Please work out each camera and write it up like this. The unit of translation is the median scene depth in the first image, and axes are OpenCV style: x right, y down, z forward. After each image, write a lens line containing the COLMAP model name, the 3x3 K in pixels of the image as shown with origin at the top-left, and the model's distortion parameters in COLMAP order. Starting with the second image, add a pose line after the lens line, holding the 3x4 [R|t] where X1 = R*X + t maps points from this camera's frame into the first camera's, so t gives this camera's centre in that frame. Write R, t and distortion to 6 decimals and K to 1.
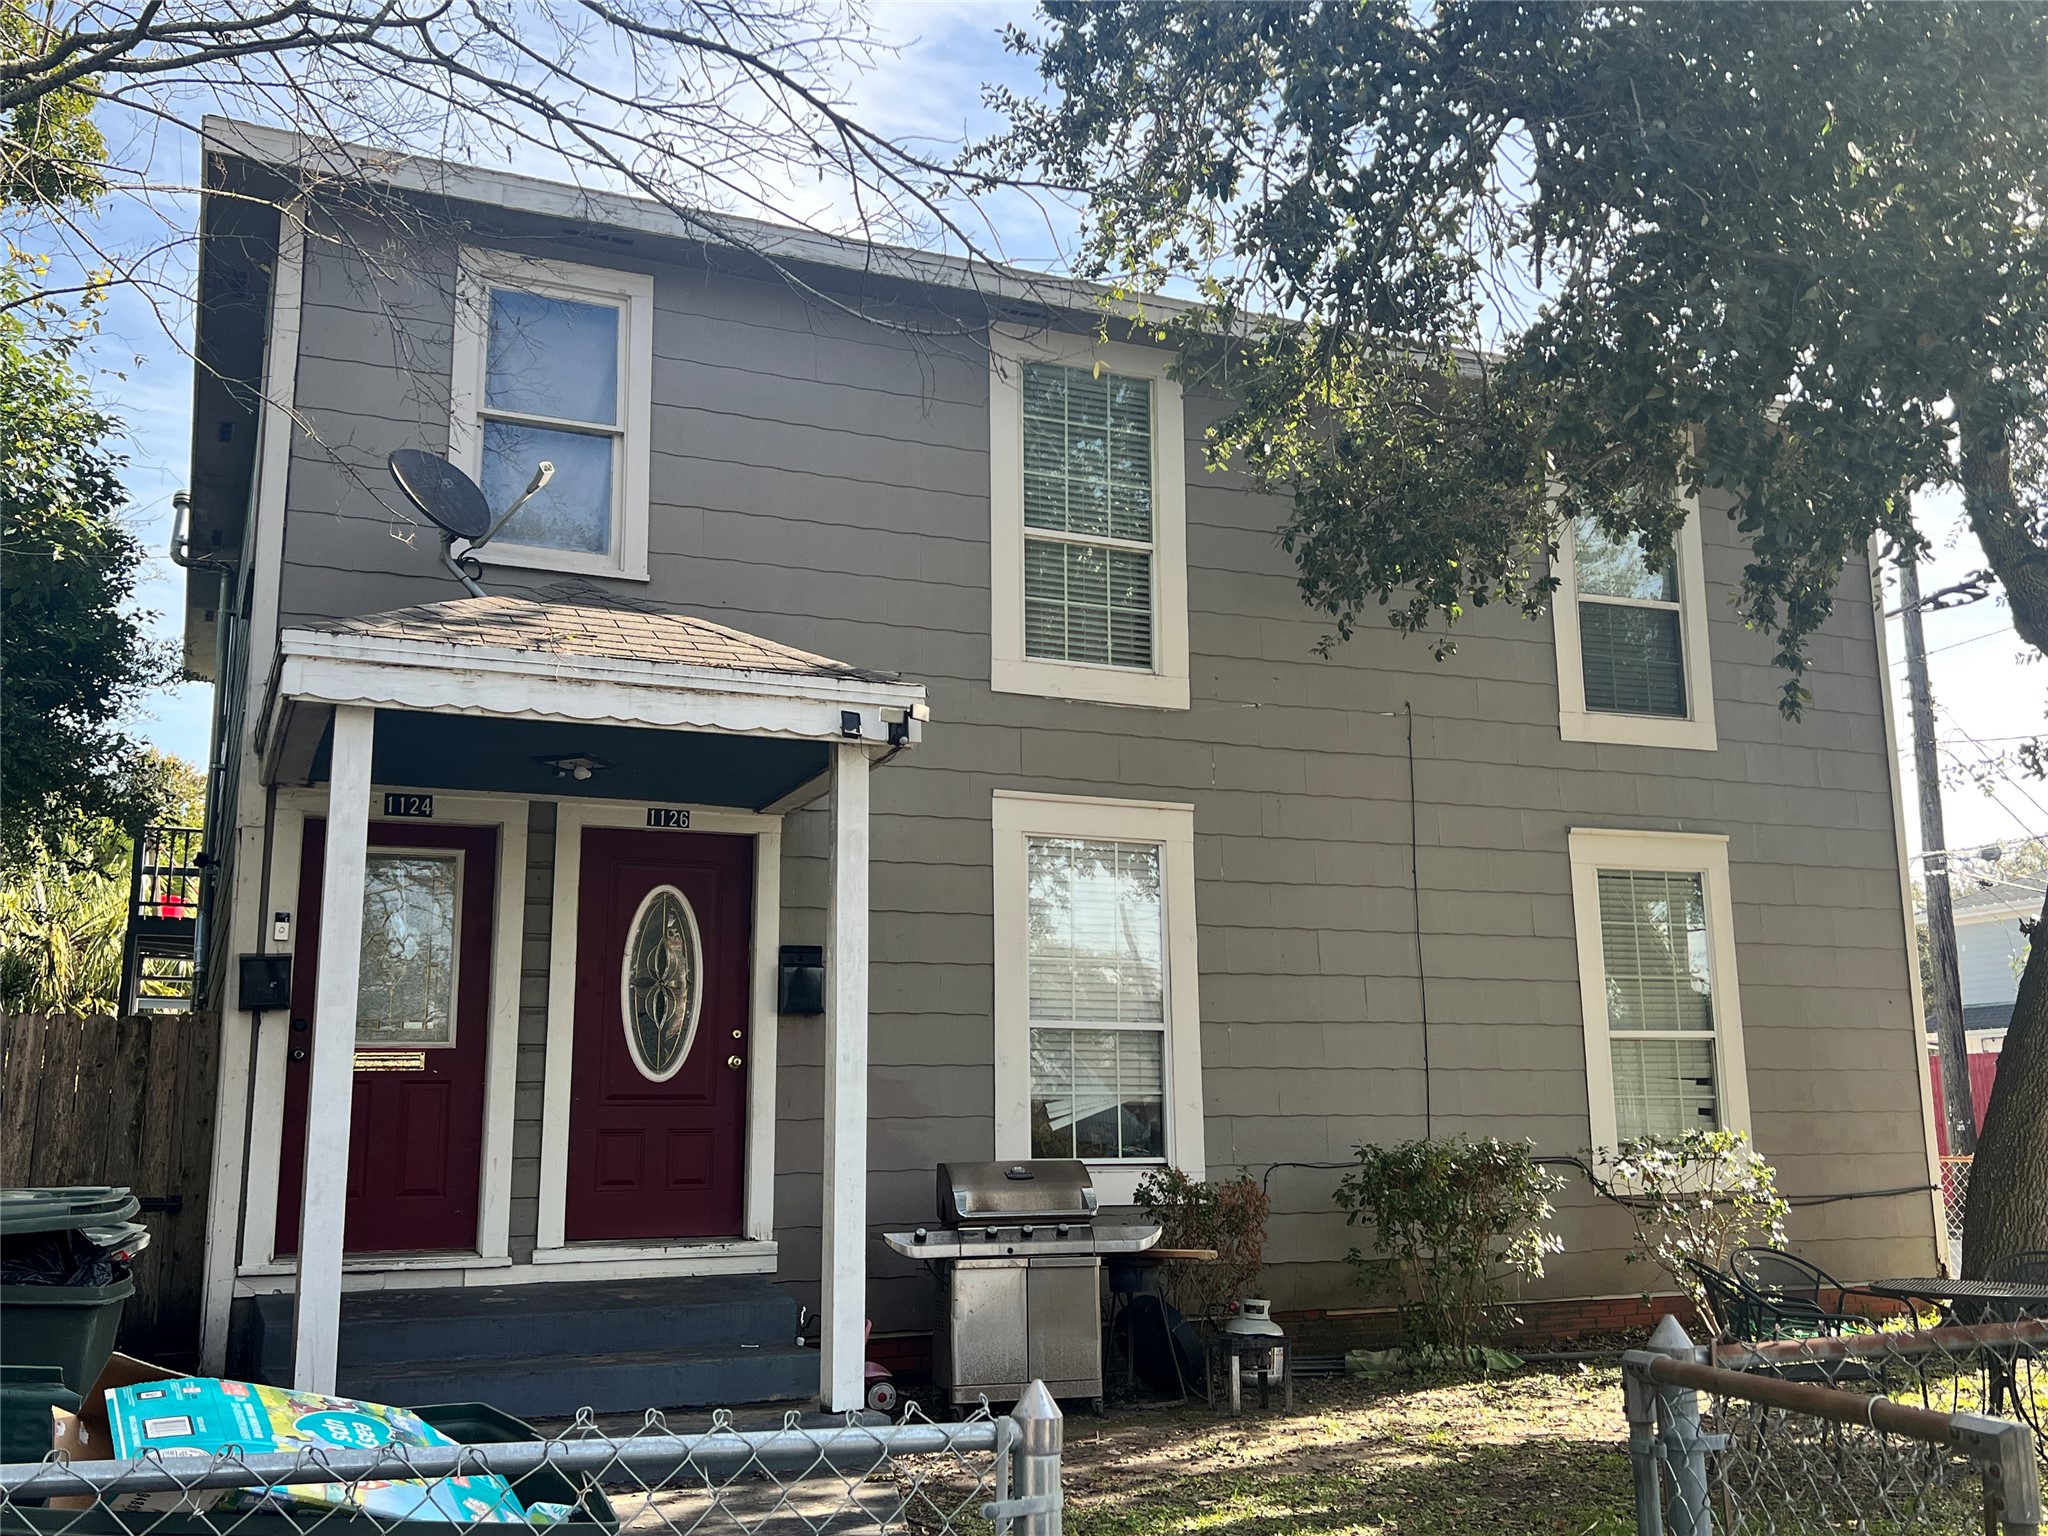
lens RADIAL K [[1929.5, 0, 1024.0], [0, 1929.5, 768.0], [0, 0, 1]] dist [0.152355, -0.361627]
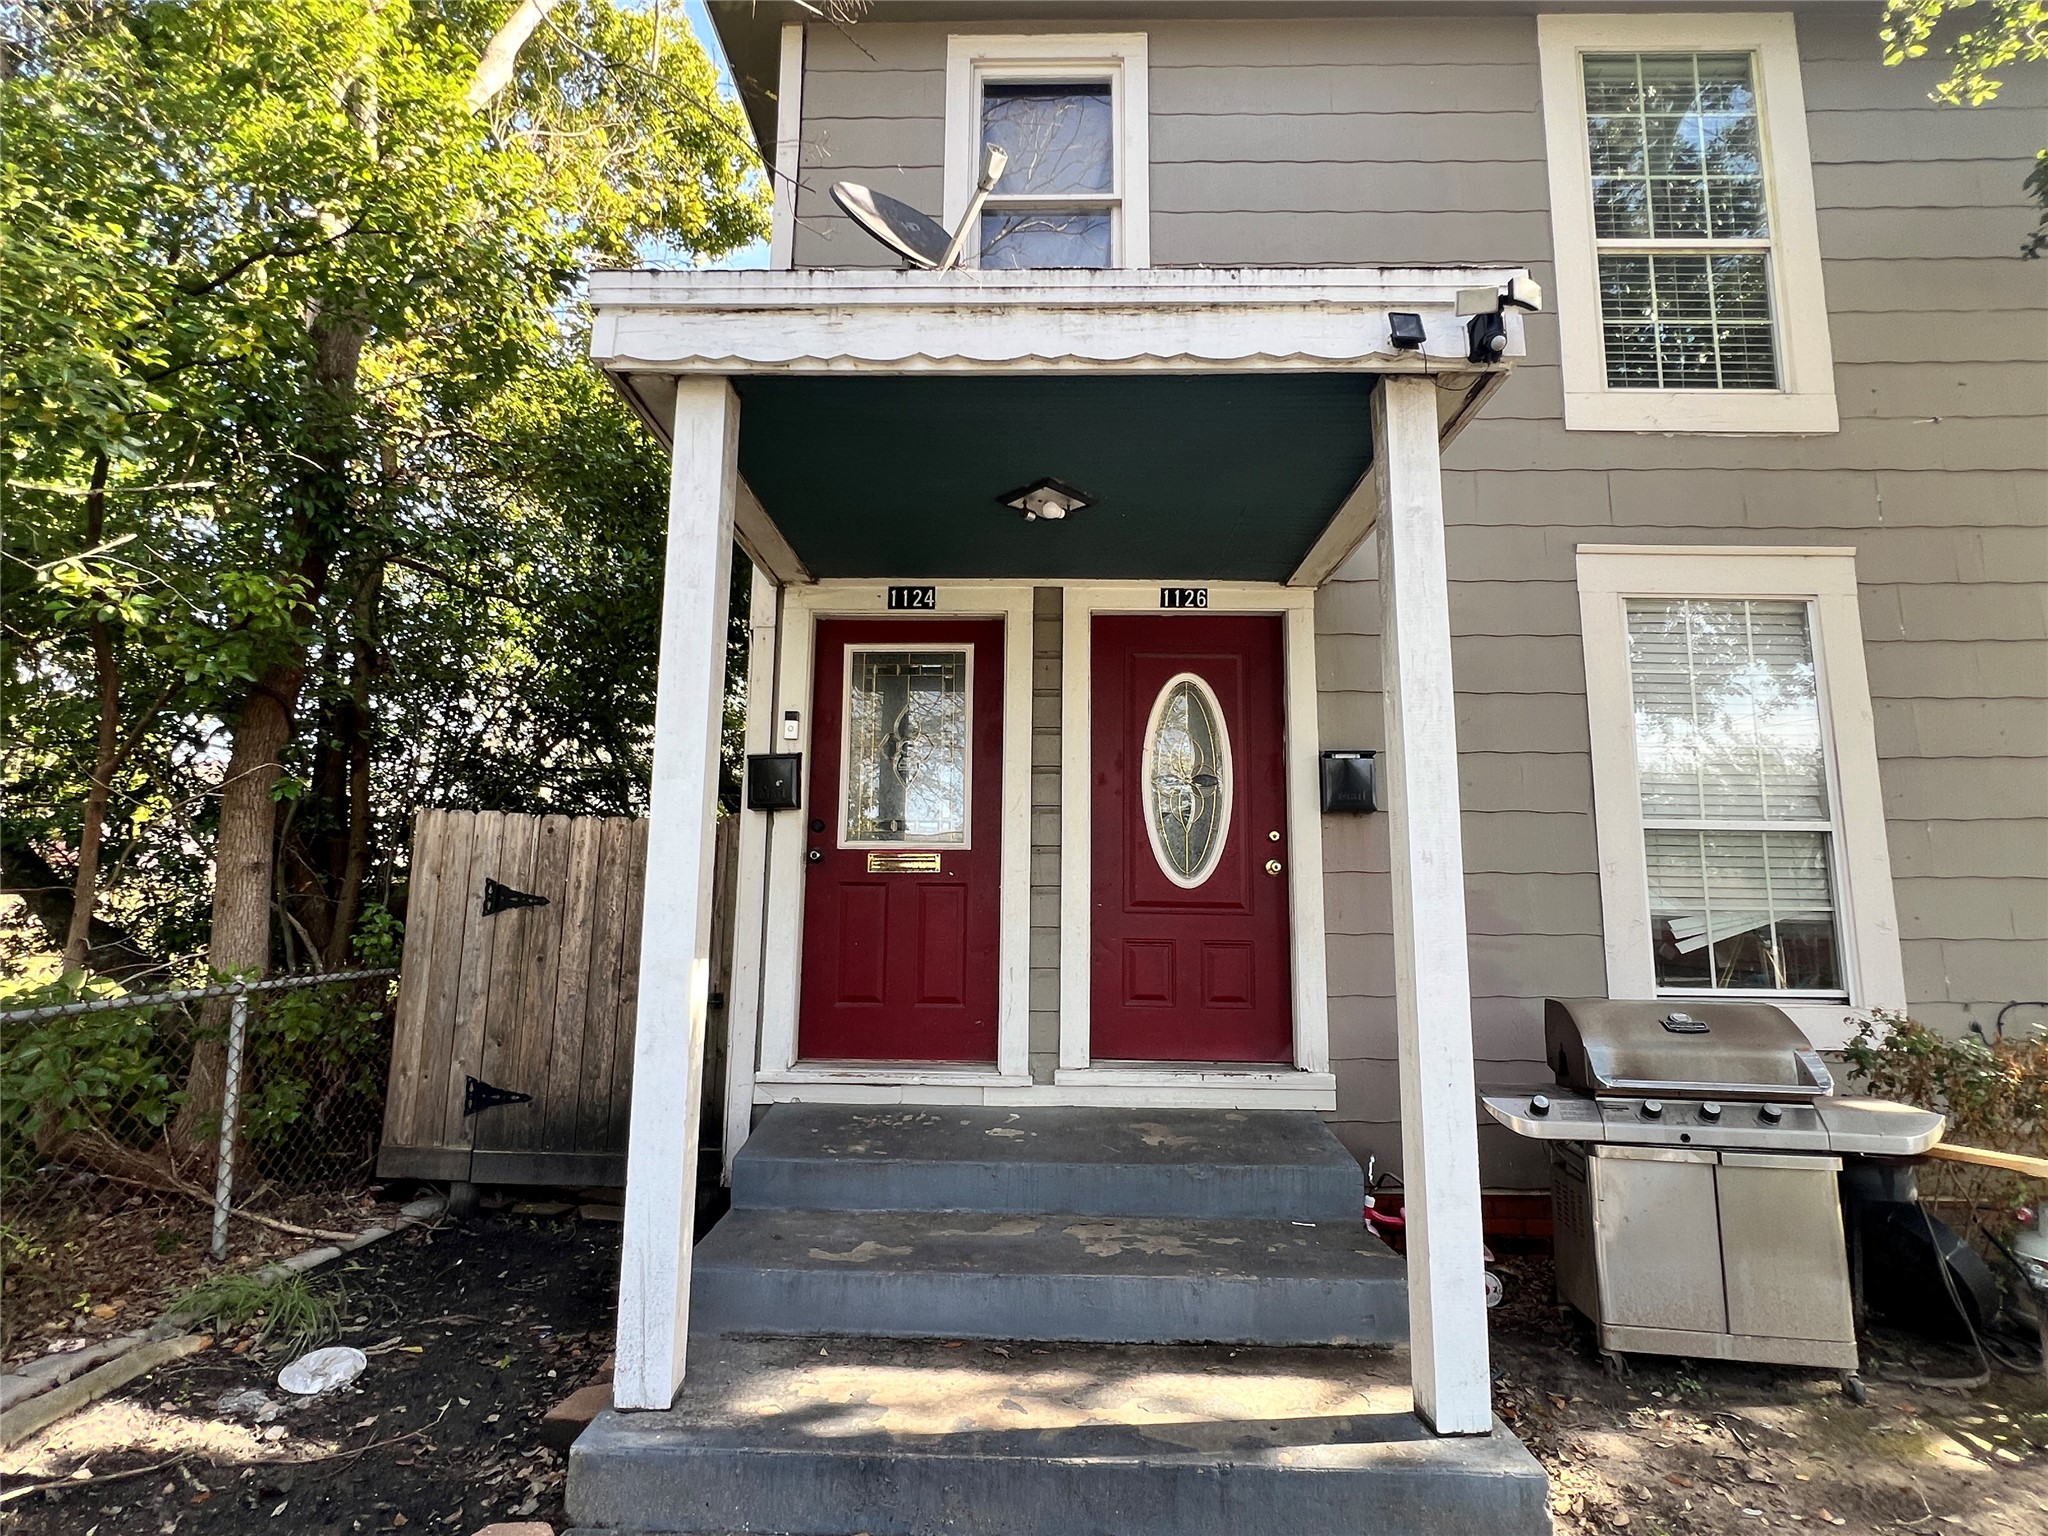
lens RADIAL K [[1020.0, 0, 1010.9], [0, 1020.0, 759.4], [0, 0, 1]] dist [-0.001911, -0.000891]
pose [[0.907444, -0.042950, -0.417973, -0.063908], [0.058217, 0.998019, 0.023839, 0.087967], [0.416121, -0.045966, 0.908147, 0.553324]]
